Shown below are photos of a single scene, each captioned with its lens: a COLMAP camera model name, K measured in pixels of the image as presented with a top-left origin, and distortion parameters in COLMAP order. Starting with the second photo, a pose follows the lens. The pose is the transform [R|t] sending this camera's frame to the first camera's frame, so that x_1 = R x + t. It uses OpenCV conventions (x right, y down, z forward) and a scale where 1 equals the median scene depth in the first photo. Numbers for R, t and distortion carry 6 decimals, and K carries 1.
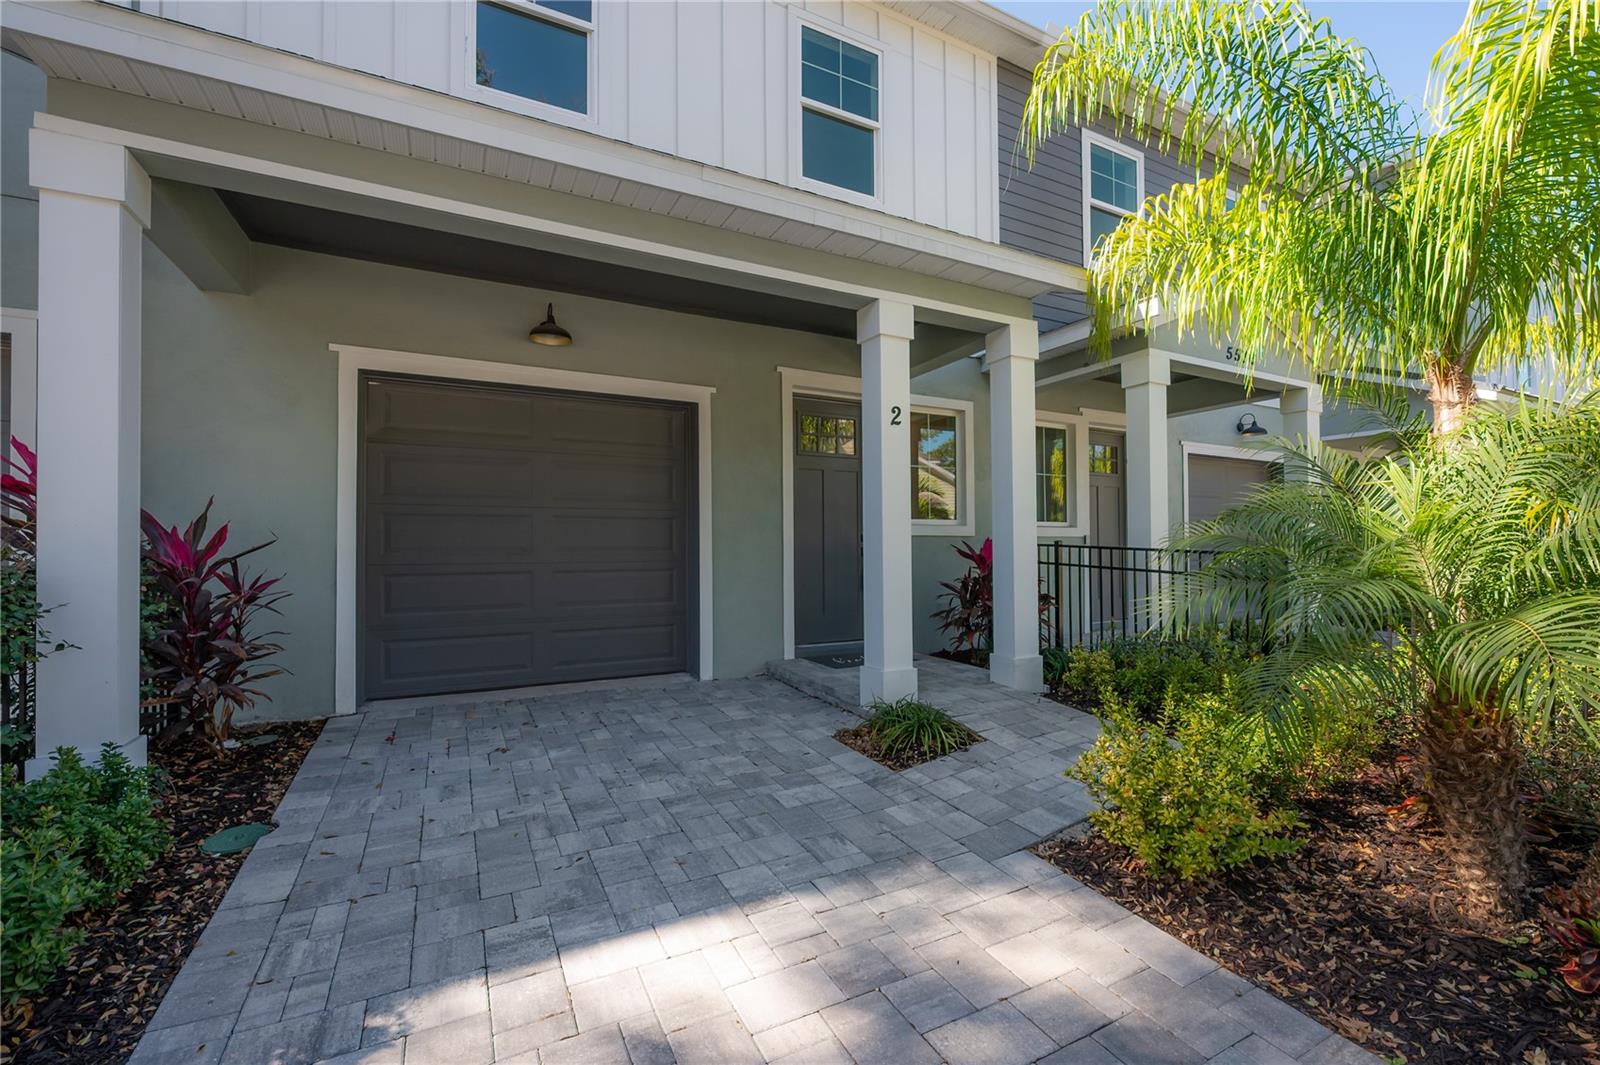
lens RADIAL K [[653.0, 0, 800.0], [0, 653.0, 532.5], [0, 0, 1]] dist [-0.002460, -0.000272]
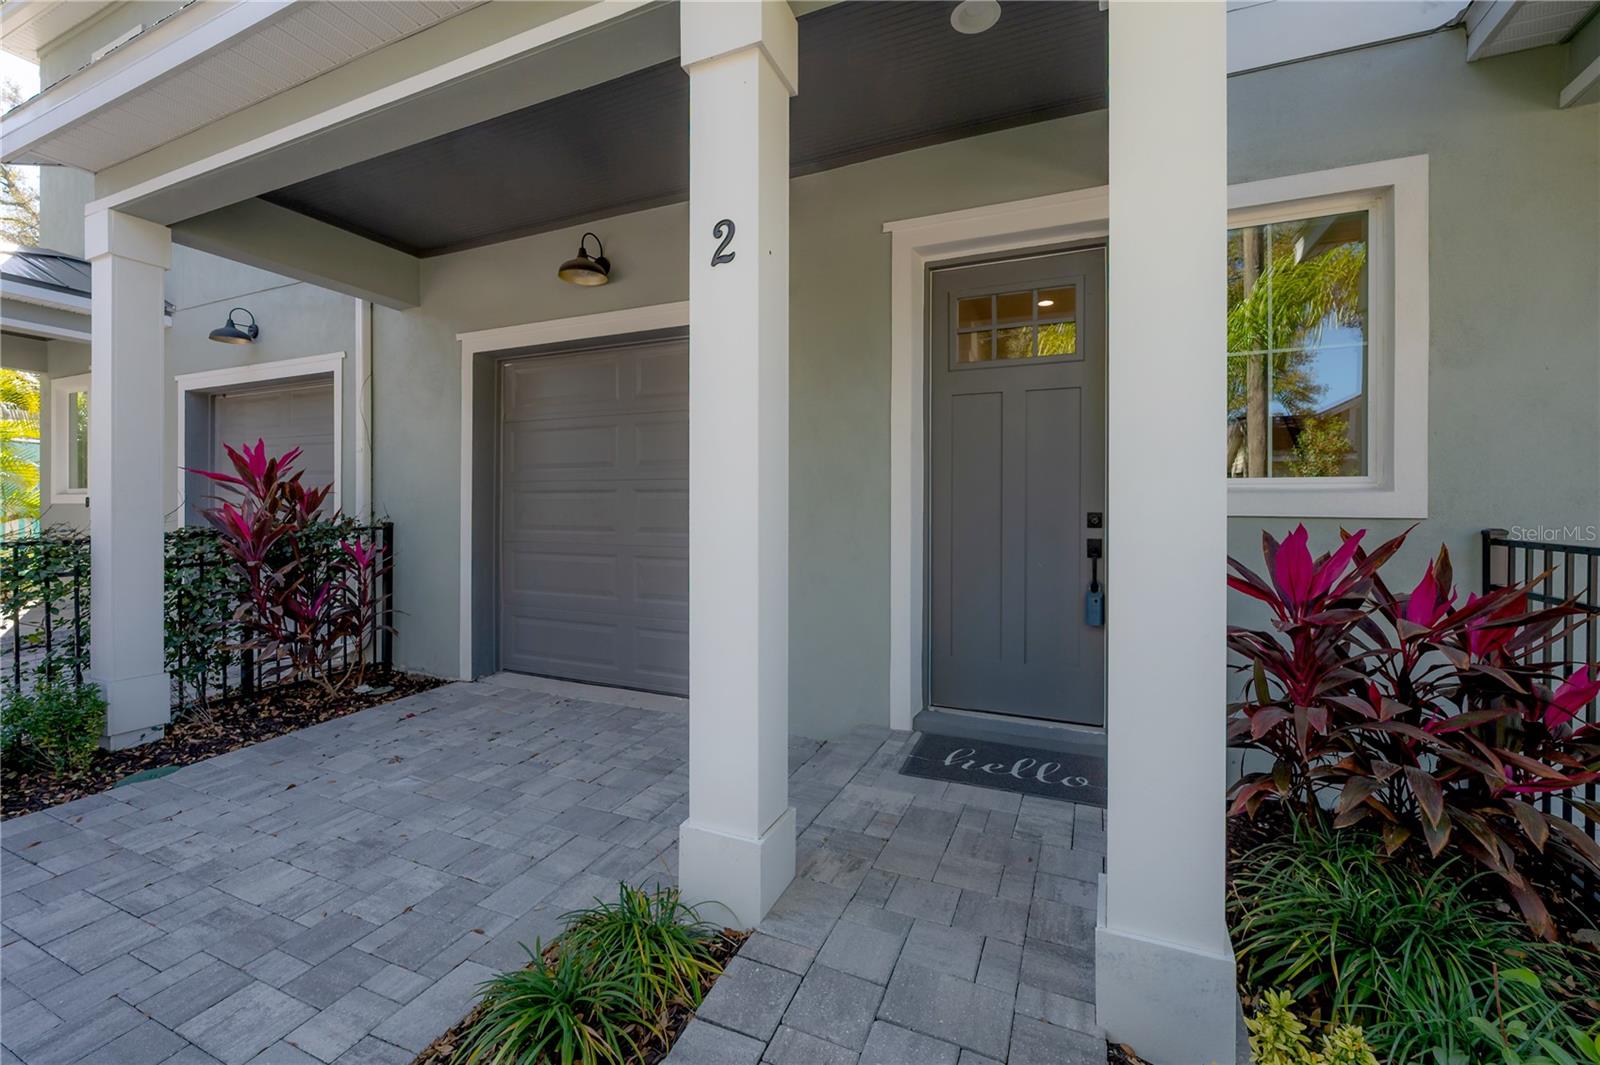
lens RADIAL K [[680.1, 0, 795.3], [0, 680.1, 512.4], [0, 0, 1]] dist [-0.001483, -0.000416]
pose [[0.633477, 0.004349, -0.773749, 0.526742], [0.004120, 0.999951, 0.008993, -0.003901], [0.773750, -0.008885, 0.633428, 0.752091]]
